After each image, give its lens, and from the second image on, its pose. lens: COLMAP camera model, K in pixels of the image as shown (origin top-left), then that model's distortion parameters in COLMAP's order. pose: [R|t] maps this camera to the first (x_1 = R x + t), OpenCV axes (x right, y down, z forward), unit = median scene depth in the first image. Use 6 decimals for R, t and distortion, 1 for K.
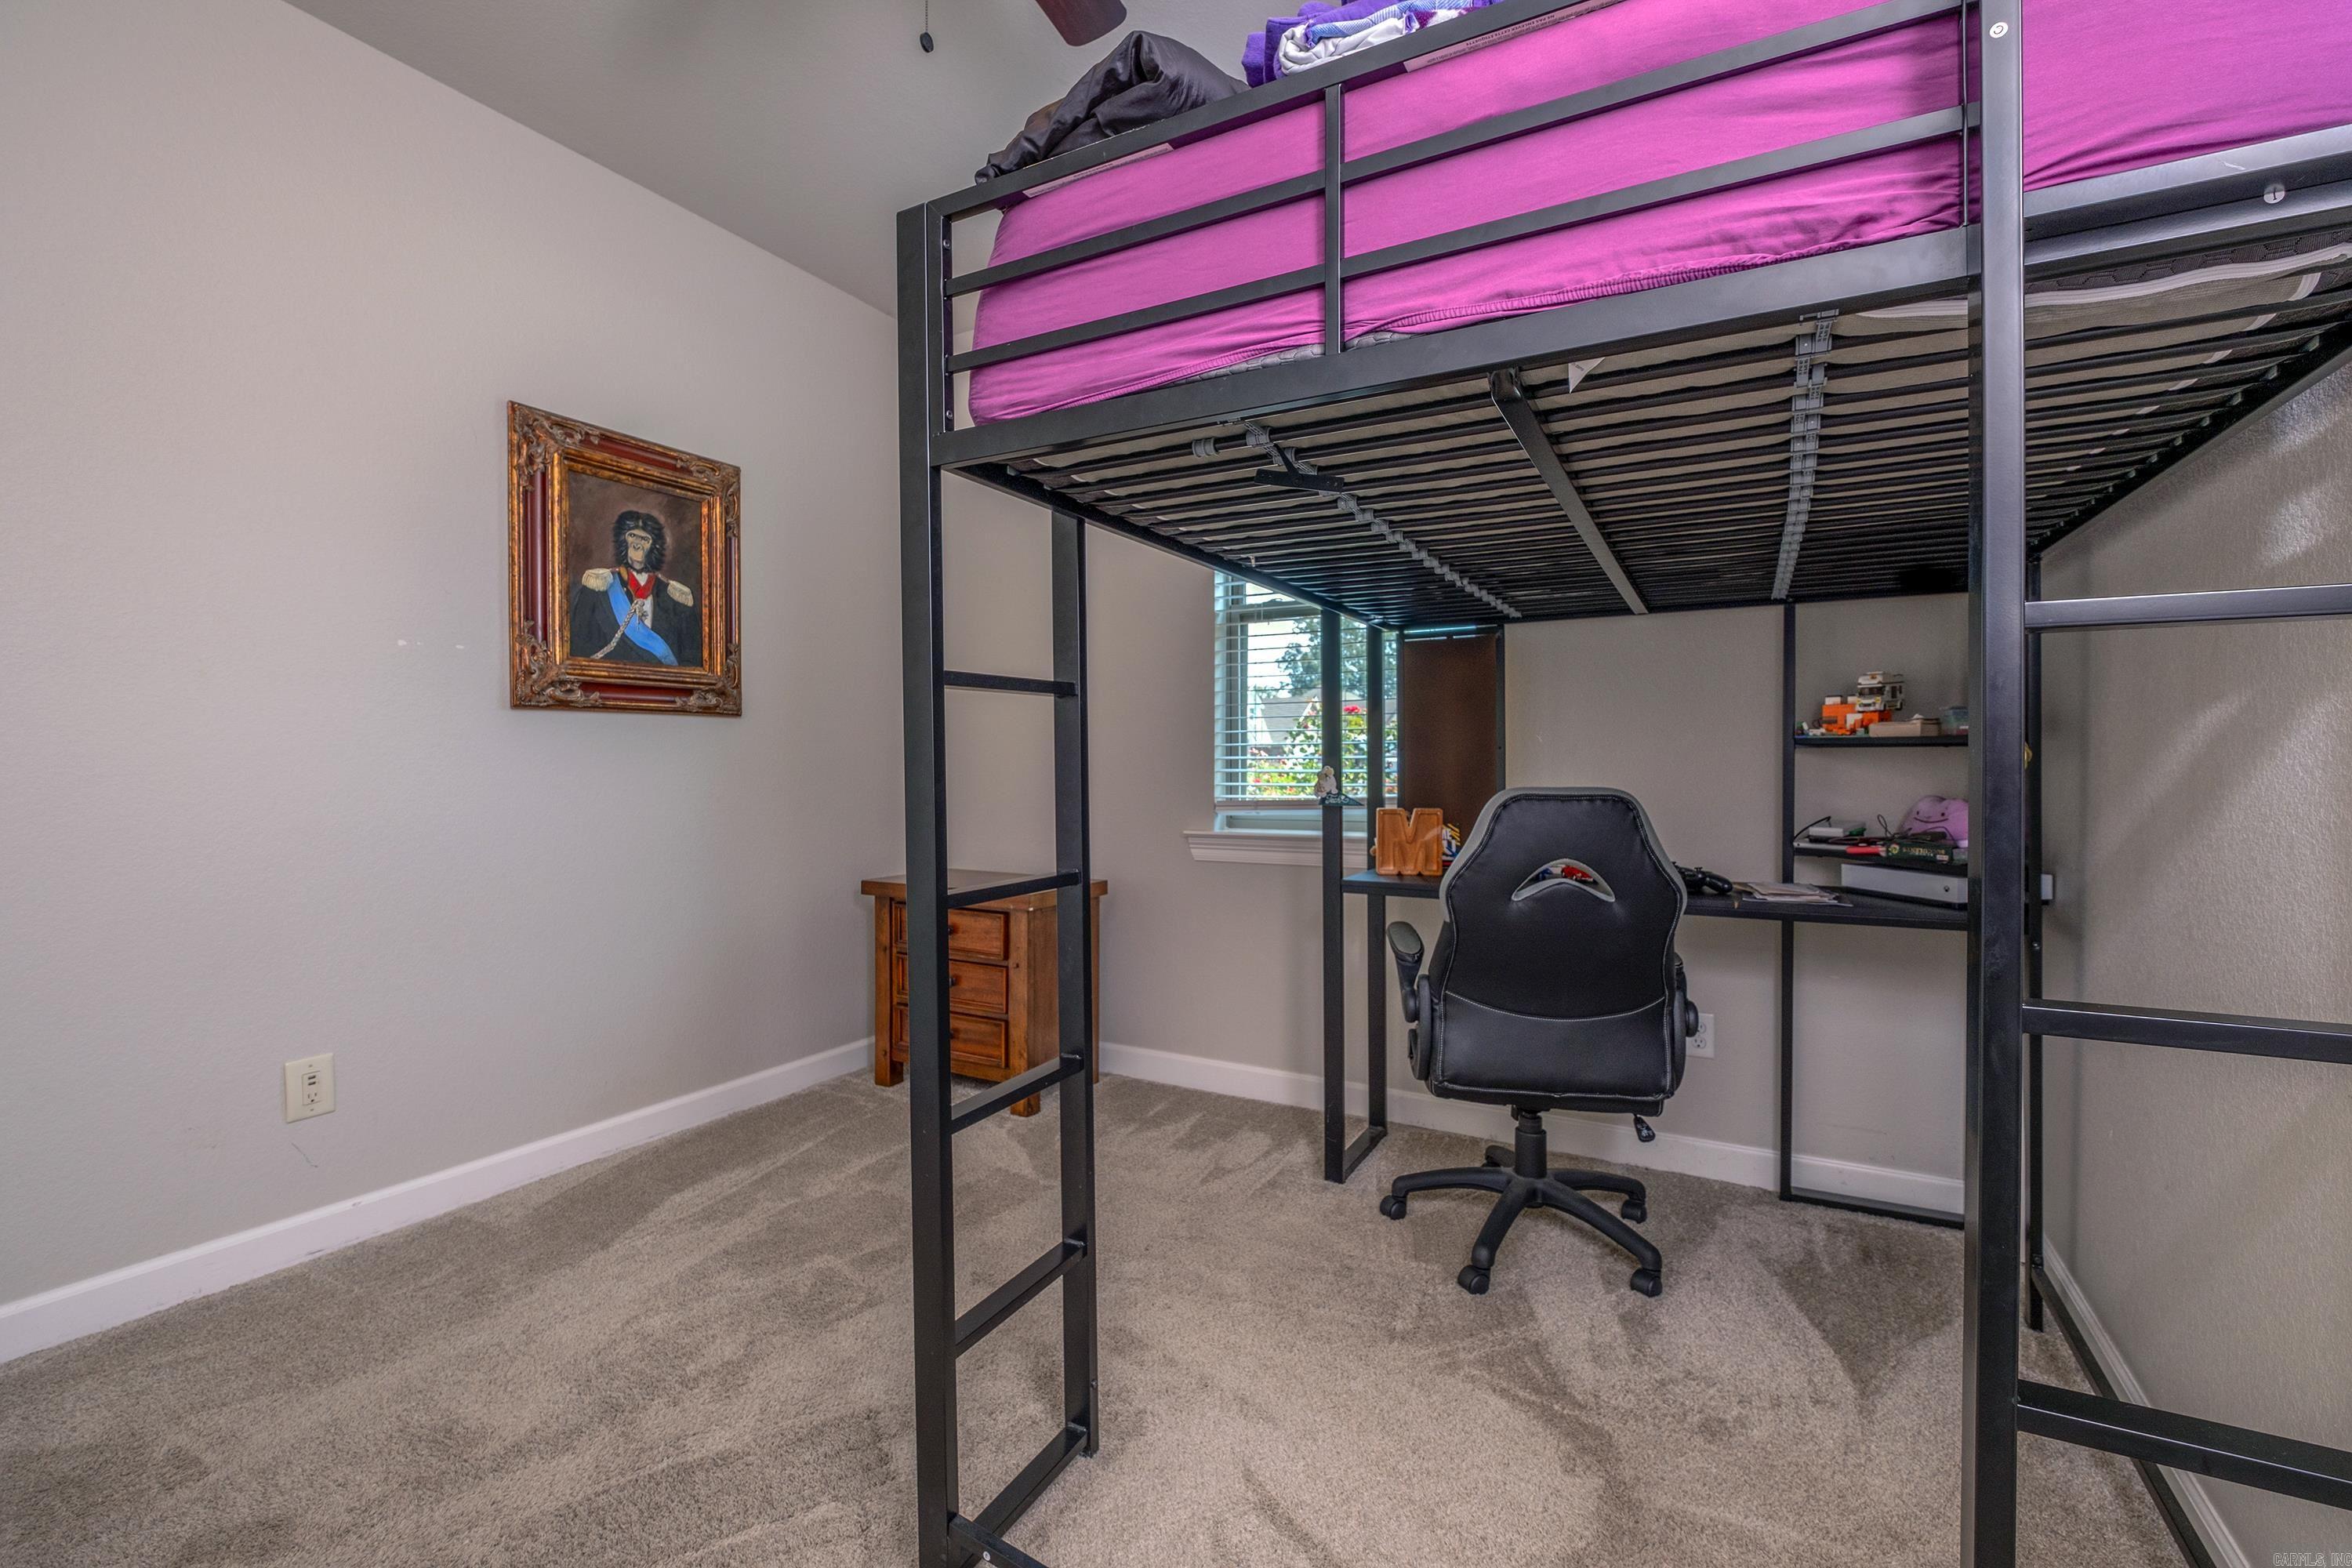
lens RADIAL K [[1009.1, 0, 1181.2], [0, 1009.1, 775.6], [0, 0, 1]] dist [0.001717, -0.003121]
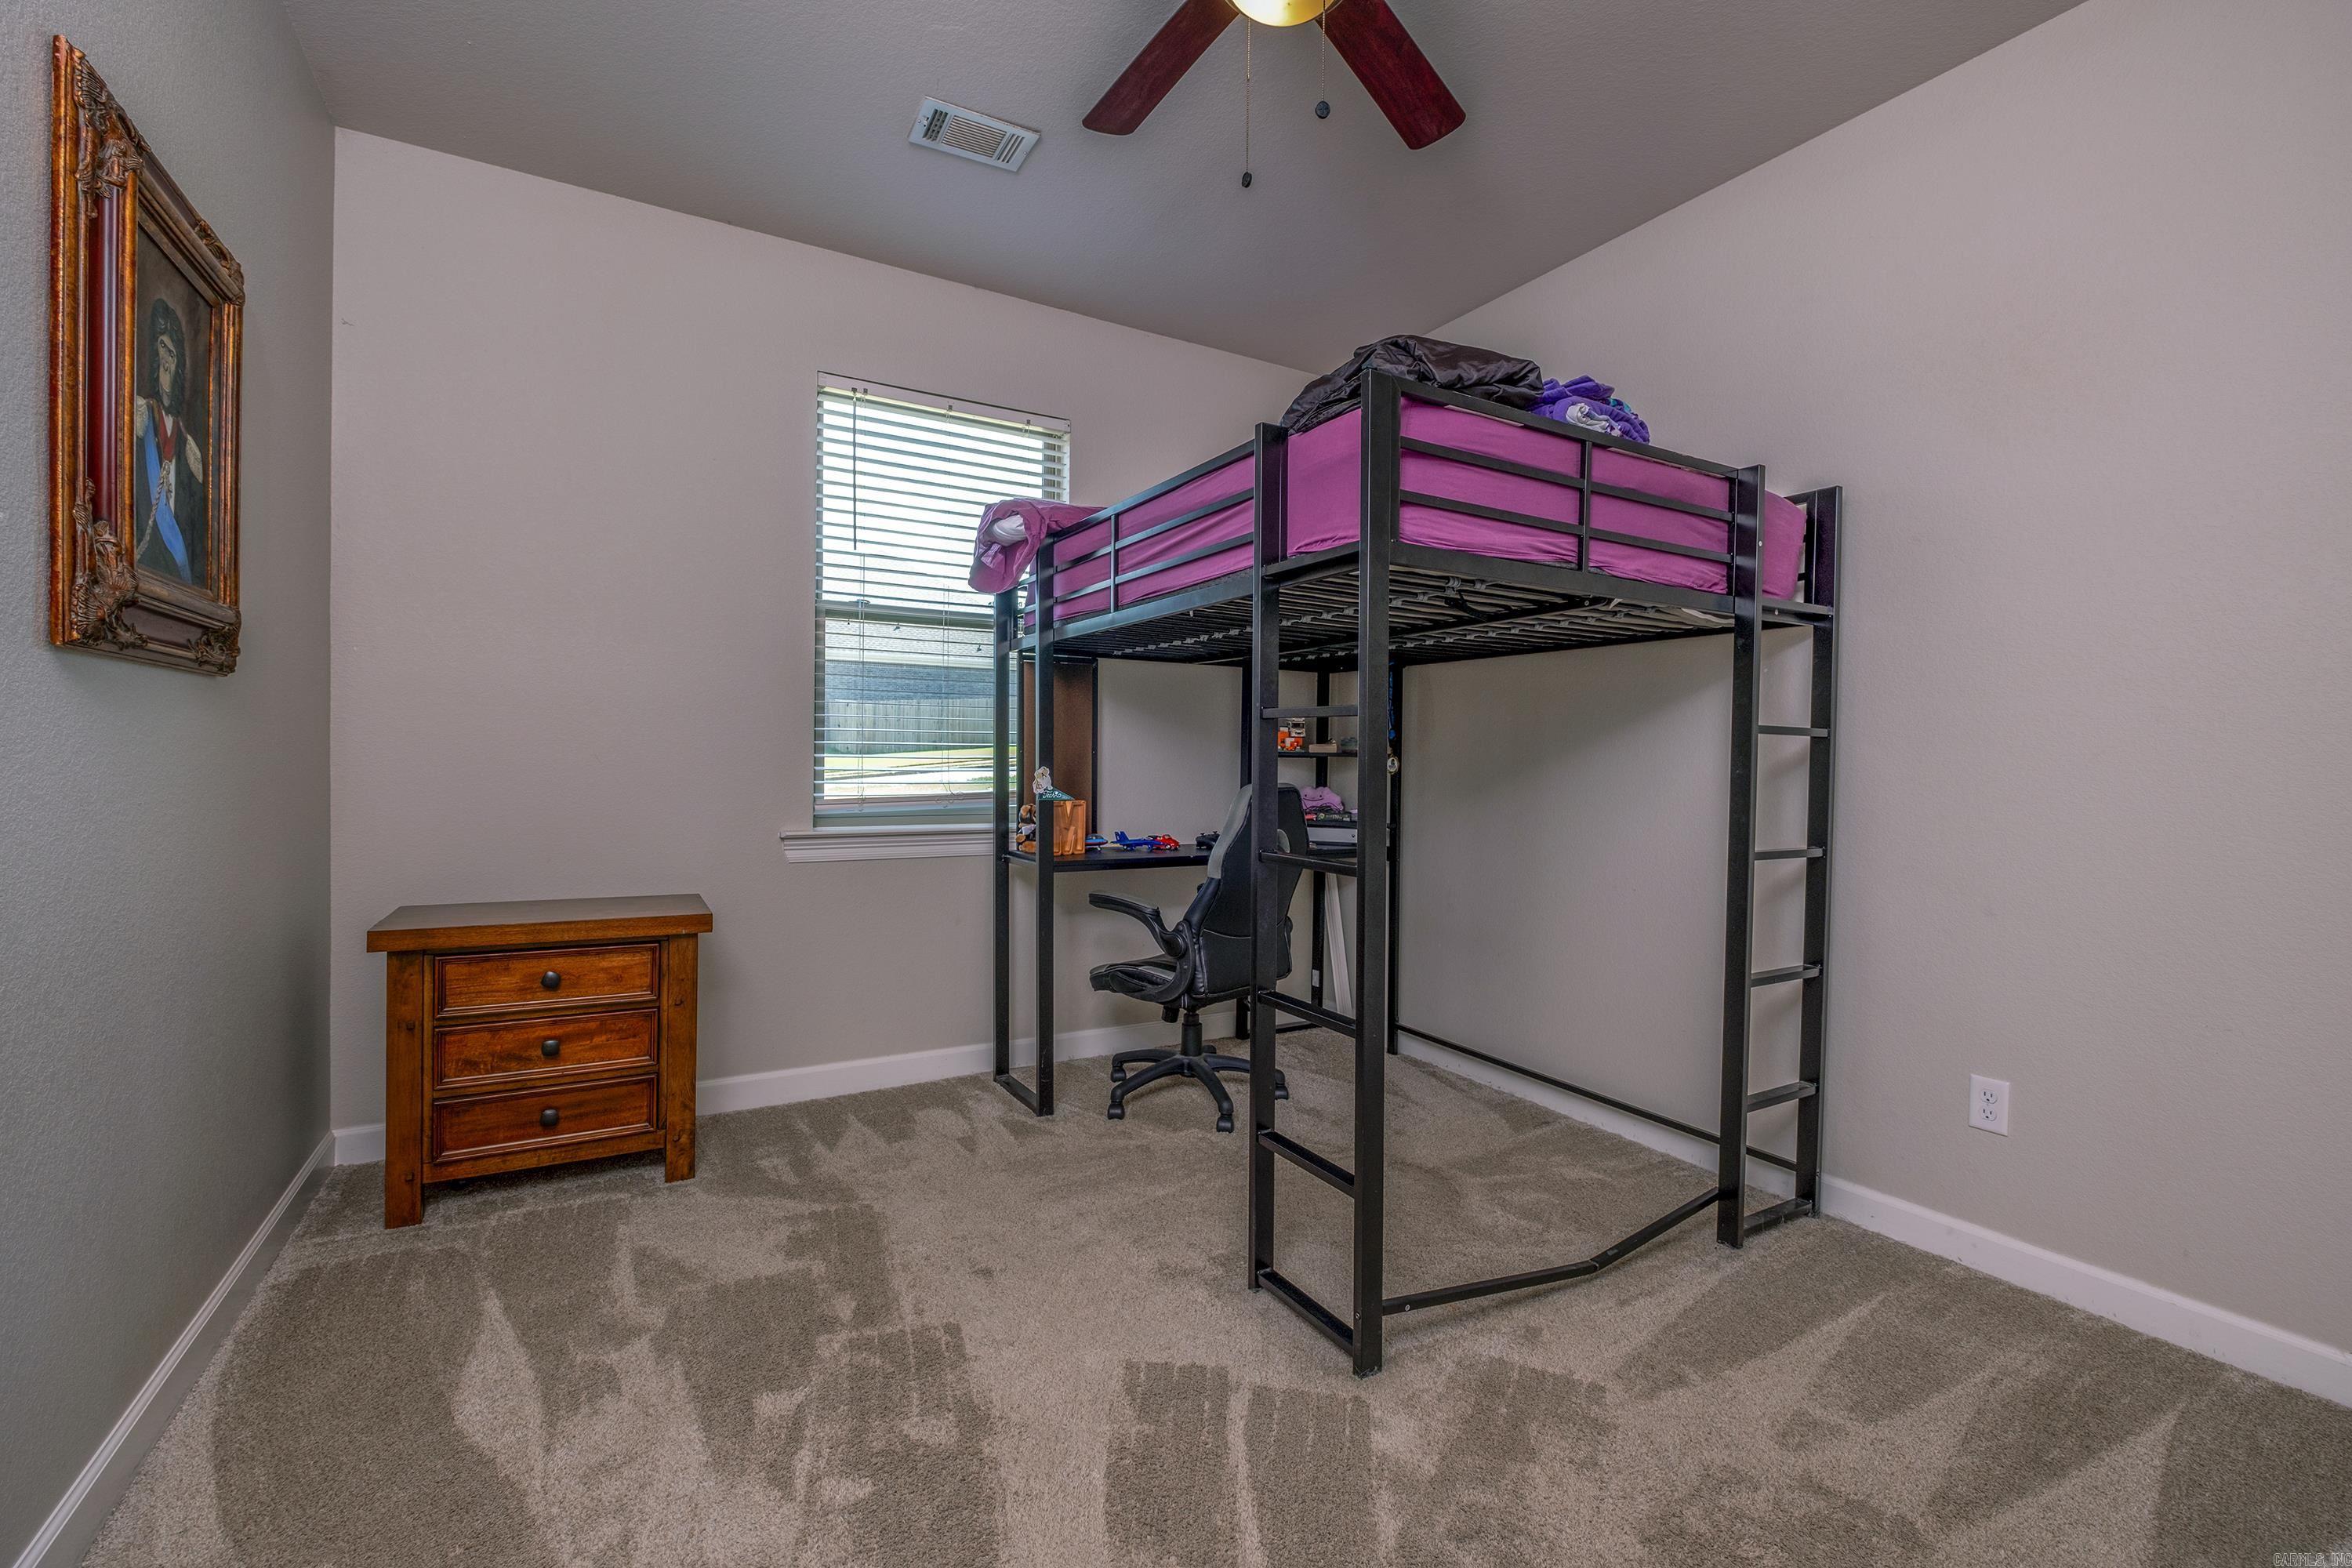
lens RADIAL K [[1009.1, 0, 1181.2], [0, 1009.1, 775.6], [0, 0, 1]] dist [0.001717, -0.003121]
pose [[0.517614, -0.003603, 0.855607, -0.778109], [-0.004532, 0.999966, 0.006953, -0.007991], [-0.855602, -0.007477, 0.517580, 0.249566]]
